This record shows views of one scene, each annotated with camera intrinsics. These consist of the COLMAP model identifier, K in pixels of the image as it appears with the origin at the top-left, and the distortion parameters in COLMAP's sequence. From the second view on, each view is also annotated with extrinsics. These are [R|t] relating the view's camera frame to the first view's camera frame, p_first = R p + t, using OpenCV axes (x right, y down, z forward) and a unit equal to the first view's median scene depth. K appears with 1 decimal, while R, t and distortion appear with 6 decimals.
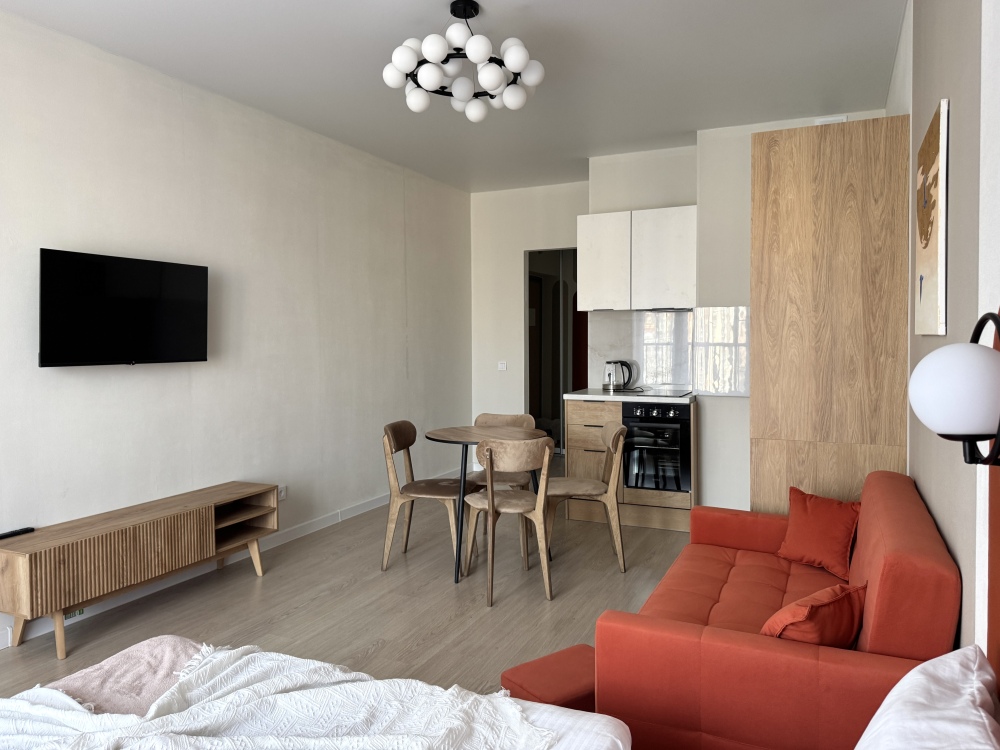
lens RADIAL K [[704.3, 0, 507.4], [0, 704.3, 374.4], [0, 0, 1]] dist [0.065189, -0.089405]
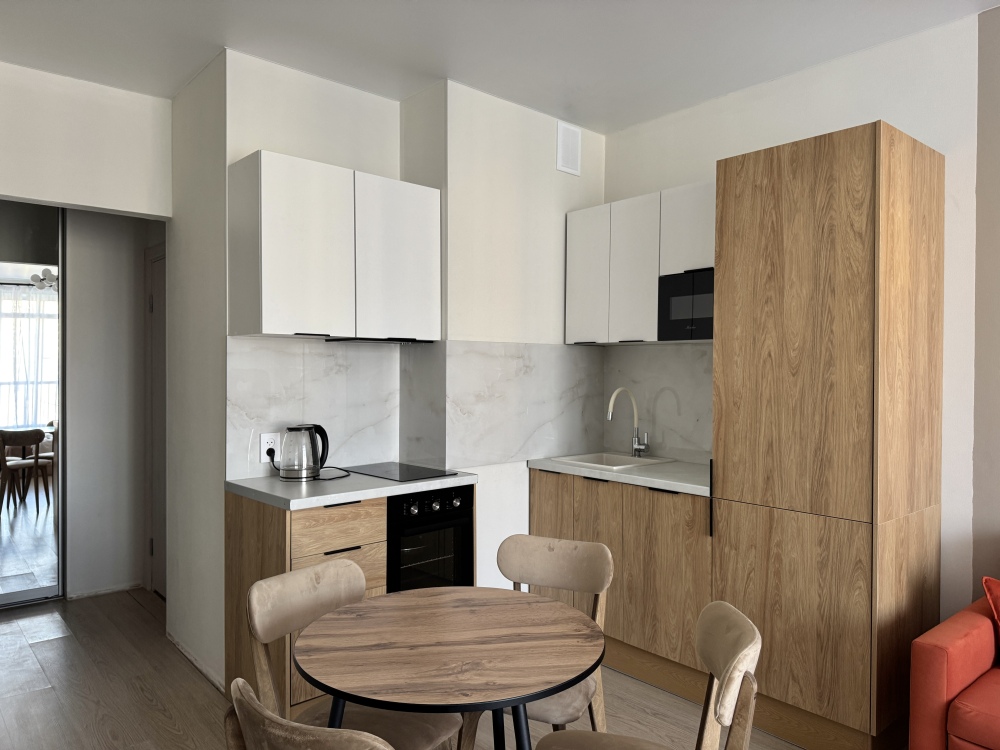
lens RADIAL K [[704.3, 0, 507.4], [0, 704.3, 374.4], [0, 0, 1]] dist [0.065189, -0.089405]
pose [[0.407117, 0.006913, 0.913350, -0.522569], [0.042809, 0.998728, -0.026640, -0.066767], [-0.912372, 0.049945, 0.406303, 1.089490]]
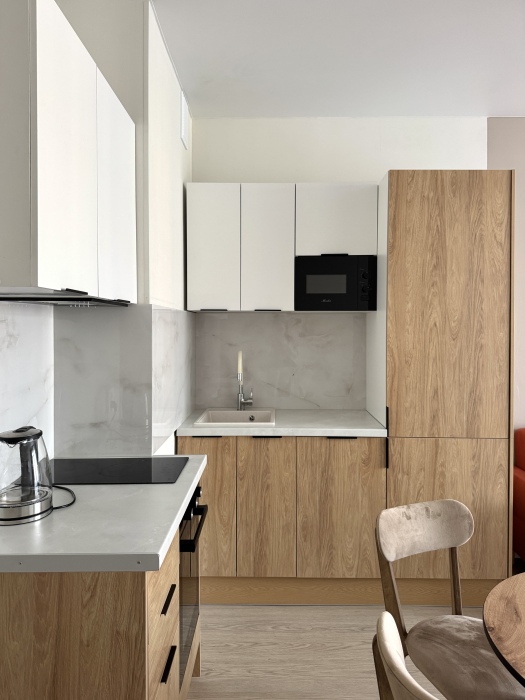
lens RADIAL K [[493.0, 0, 262.7], [0, 493.0, 334.6], [0, 0, 1]] dist [0.065189, -0.089405]
pose [[-0.406825, 0.001099, 0.913505, -0.225990], [0.054920, 0.998220, 0.023258, -0.118848], [-0.911854, 0.059631, -0.406161, 1.745374]]
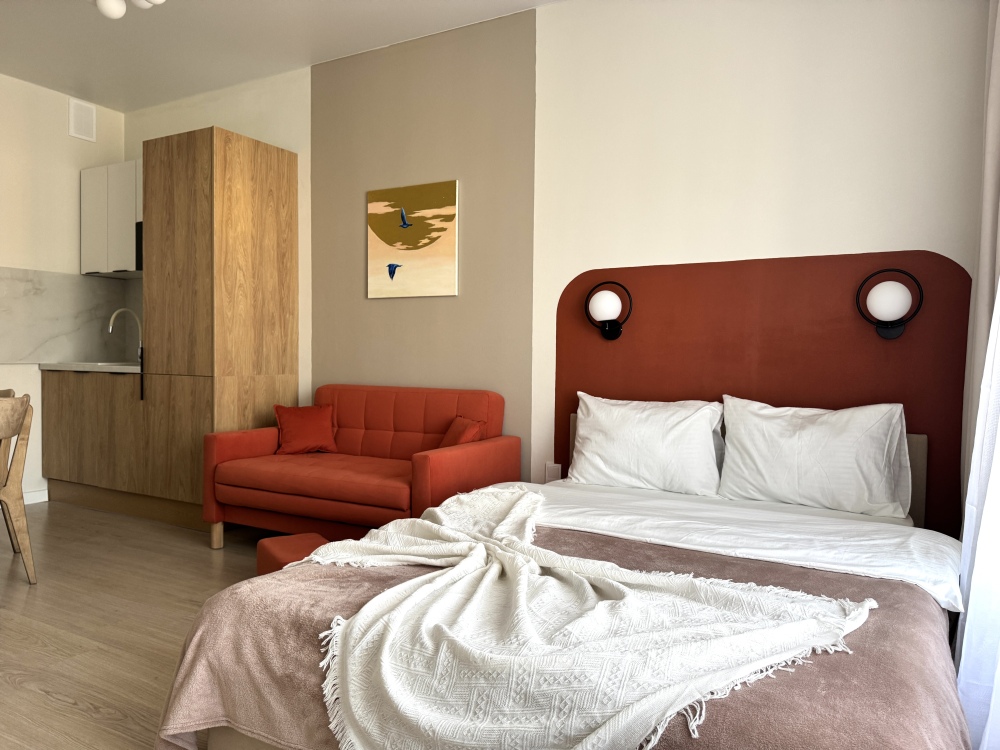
lens RADIAL K [[704.3, 0, 507.4], [0, 704.3, 374.4], [0, 0, 1]] dist [0.065189, -0.089405]
pose [[0.080544, -0.019106, 0.996568, -0.866696], [0.044096, 0.998906, 0.015587, 0.093593], [-0.995775, 0.042689, 0.081298, 0.419912]]
